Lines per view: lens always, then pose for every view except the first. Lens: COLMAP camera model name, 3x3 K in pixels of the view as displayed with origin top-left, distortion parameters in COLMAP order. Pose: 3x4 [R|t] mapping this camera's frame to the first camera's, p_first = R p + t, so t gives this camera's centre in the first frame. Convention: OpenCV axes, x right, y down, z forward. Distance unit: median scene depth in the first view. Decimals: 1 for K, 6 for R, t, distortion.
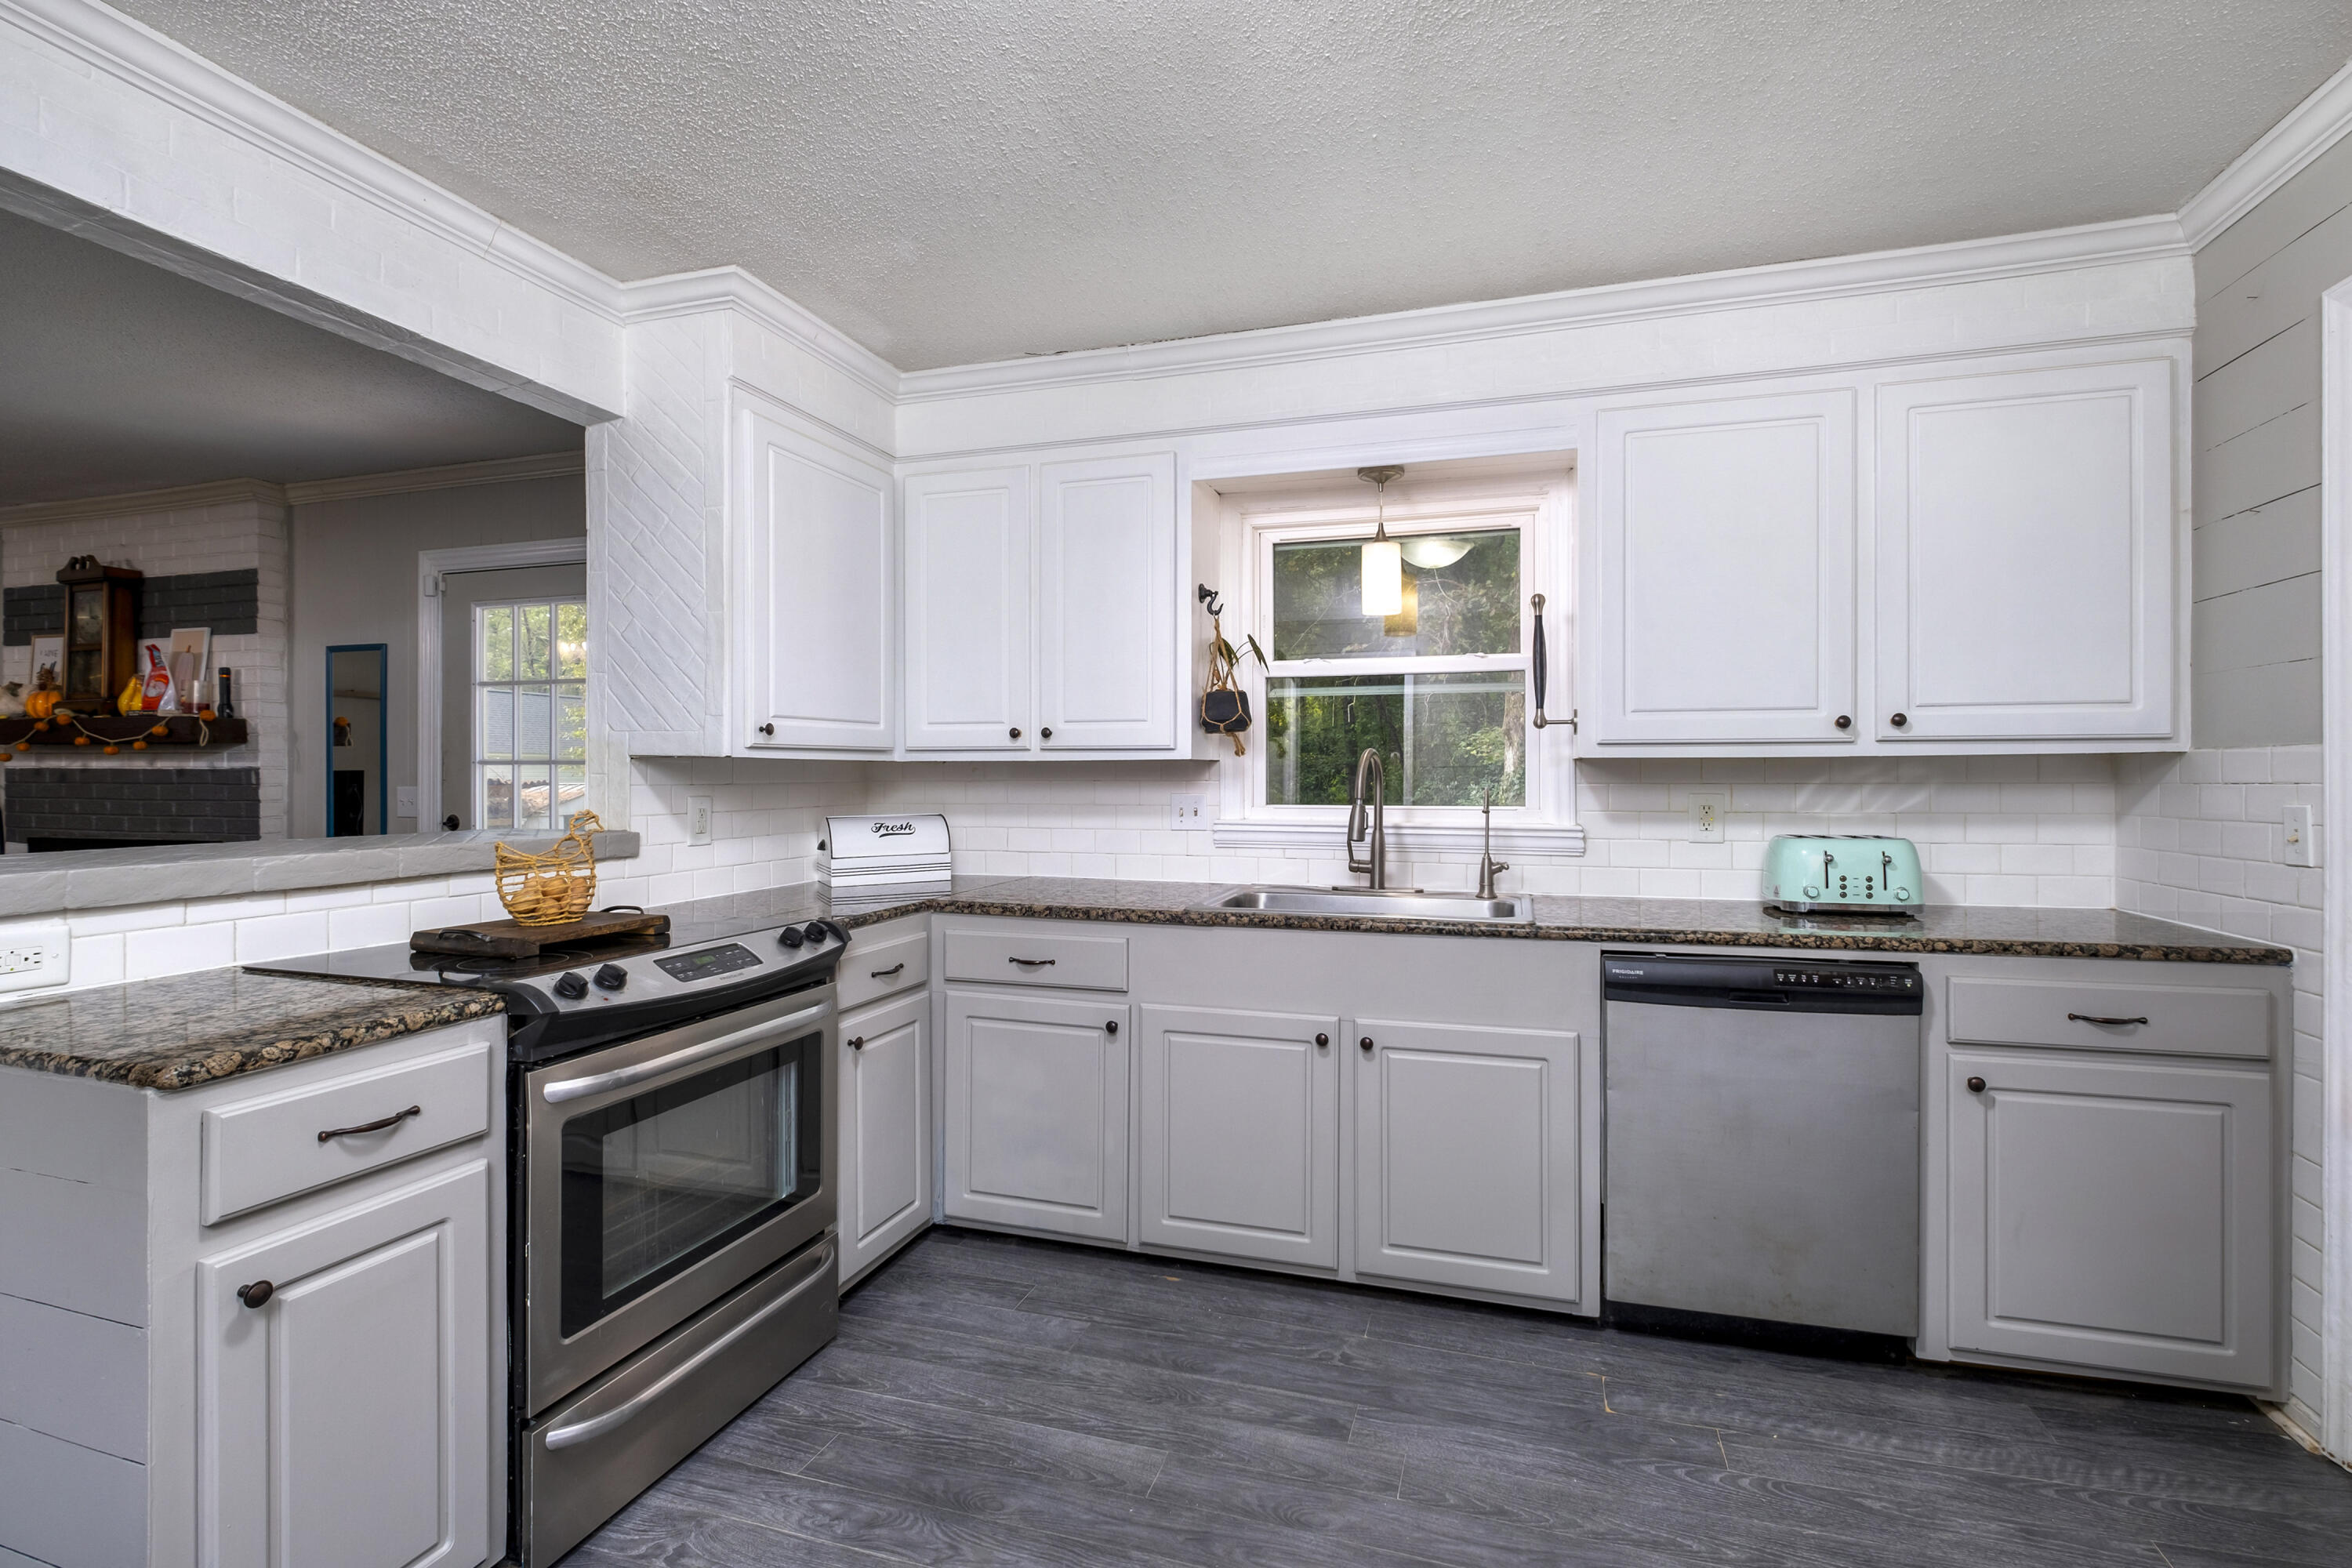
lens RADIAL K [[1056.7, 0, 1198.8], [0, 1056.7, 767.4], [0, 0, 1]] dist [-0.004510, -0.000817]
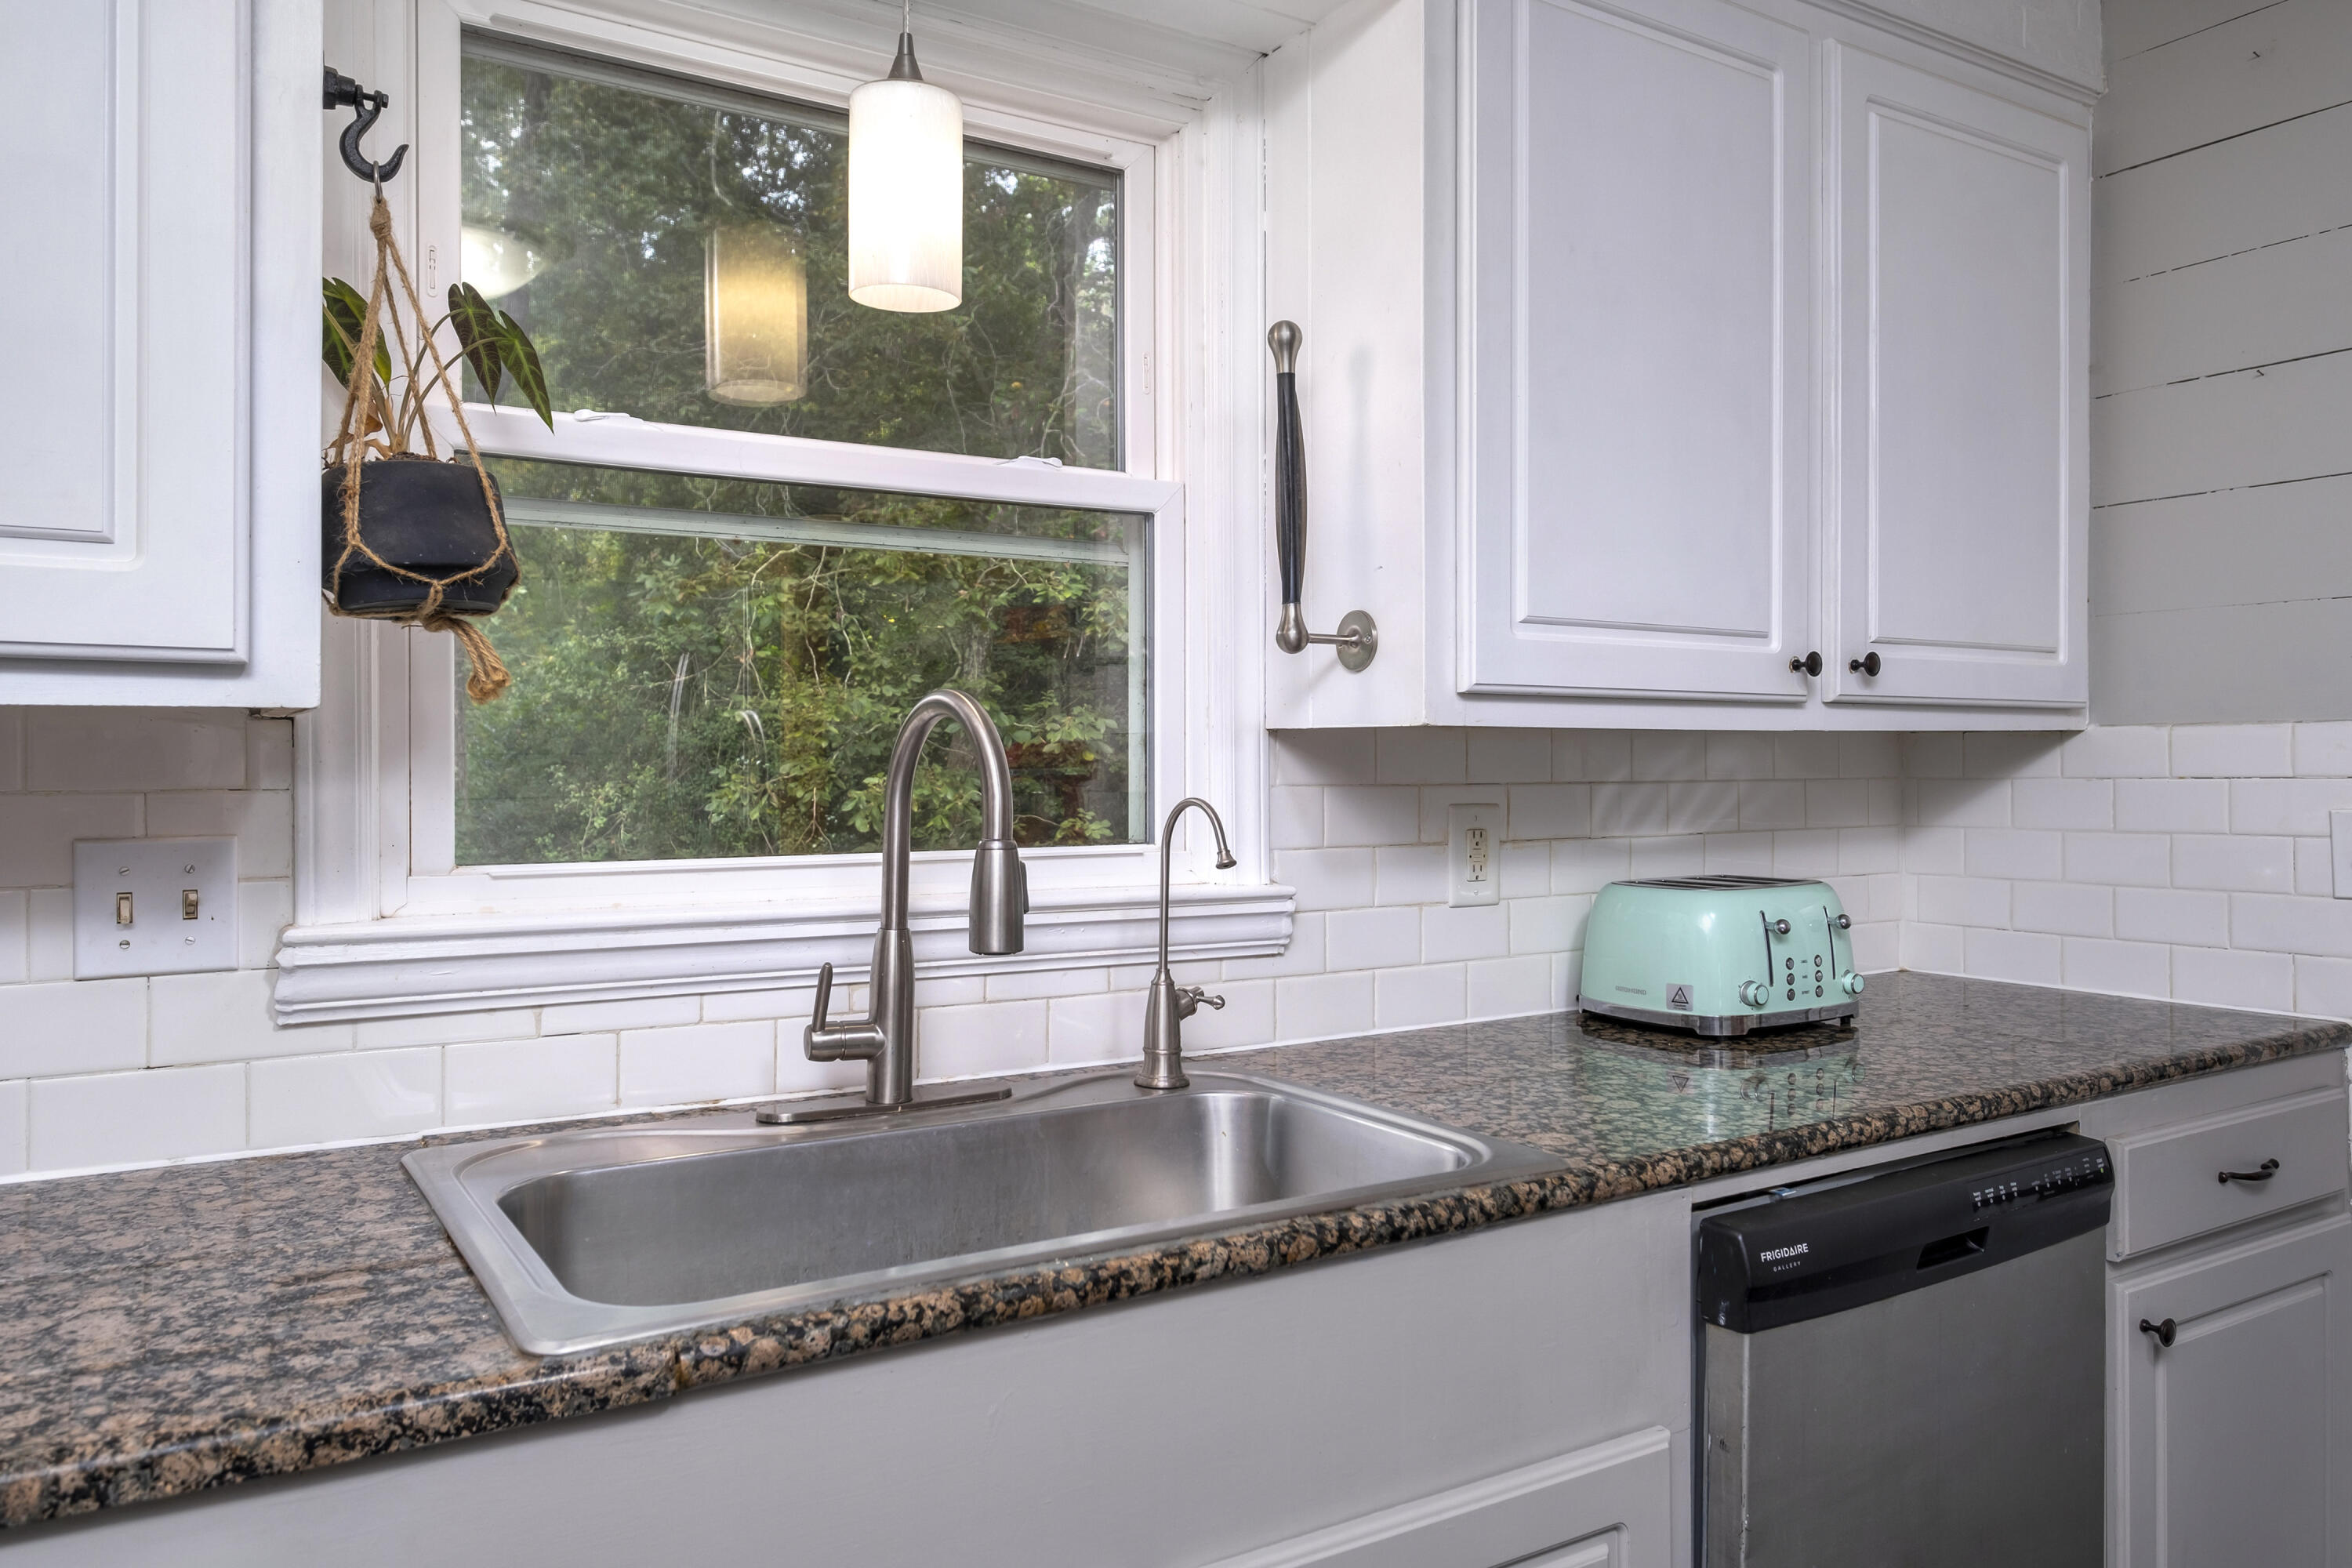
lens RADIAL K [[1624.1, 0, 1187.7], [0, 1624.1, 769.5], [0, 0, 1]] dist [-0.000388, 0.000941]
pose [[0.663805, -0.003087, 0.747899, -0.188070], [-0.002507, 0.999977, 0.006352, 0.004705], [-0.747901, -0.006091, 0.663782, 0.675242]]
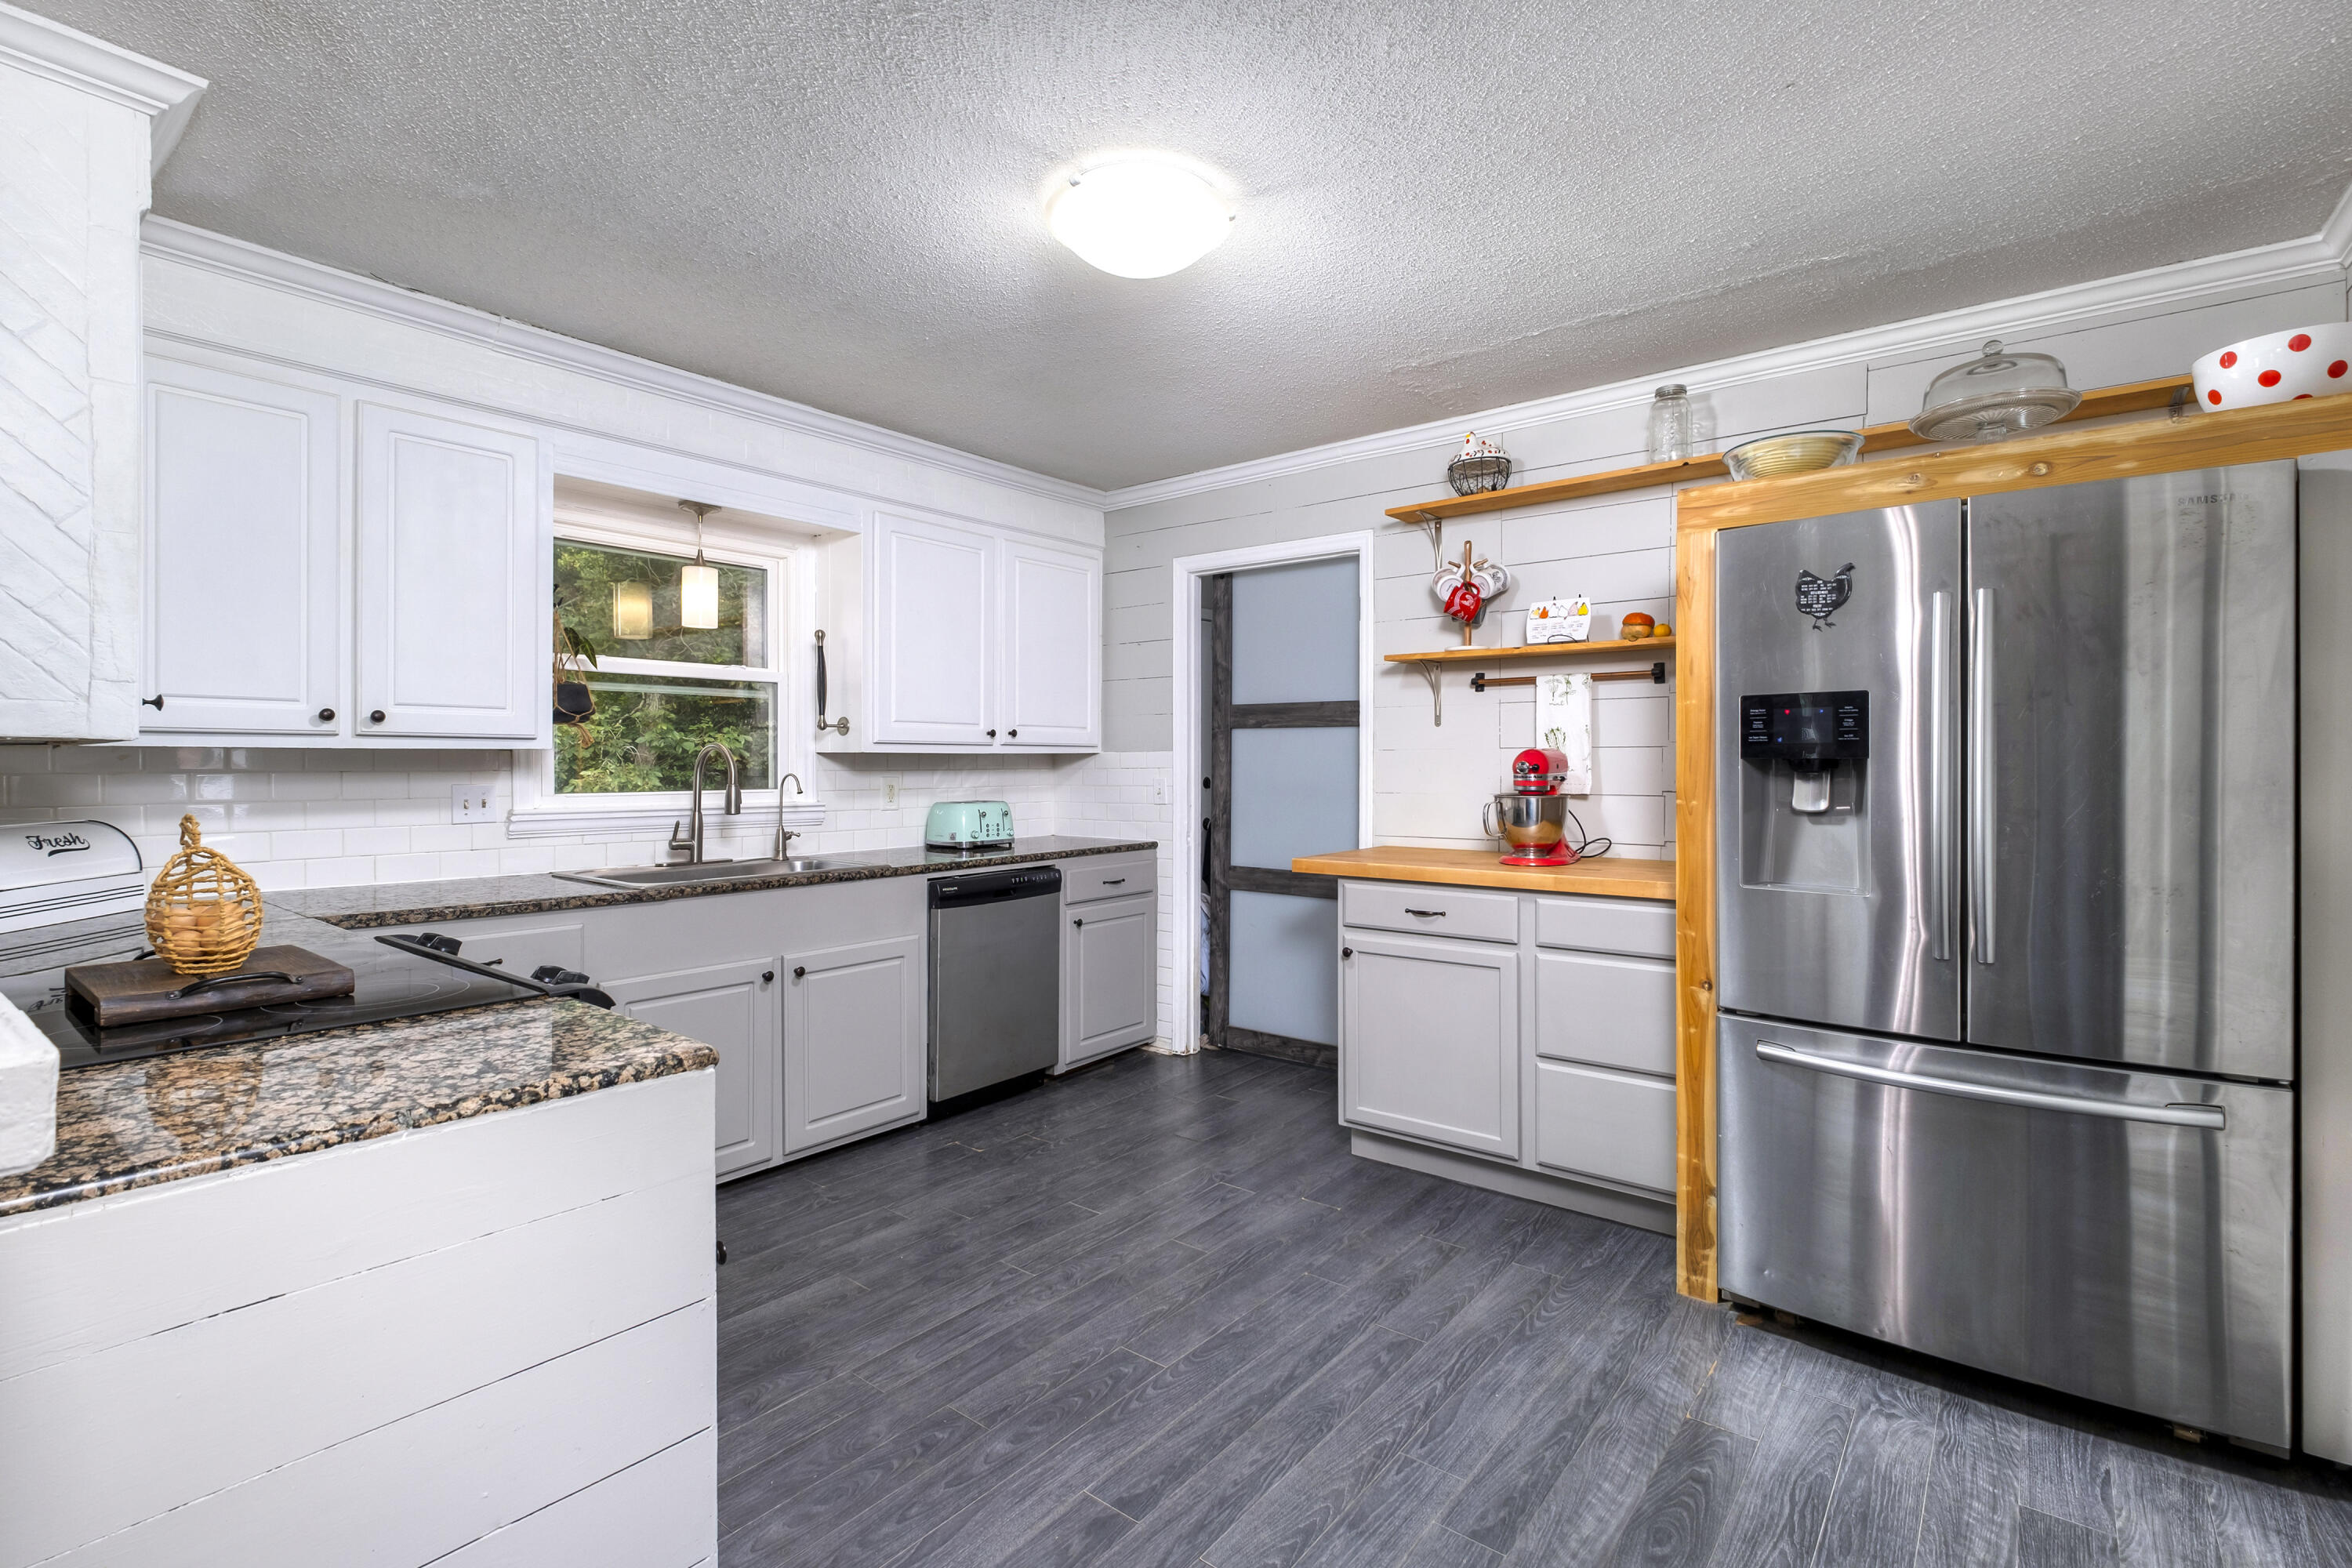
lens RADIAL K [[1056.7, 0, 1167.6], [0, 1056.7, 765.7], [0, 0, 1]] dist [-0.004510, -0.000817]
pose [[0.380446, -0.001885, 0.924801, -0.830652], [-0.005844, 0.999973, 0.004443, 0.000063], [-0.924785, -0.007094, 0.380425, 0.086395]]
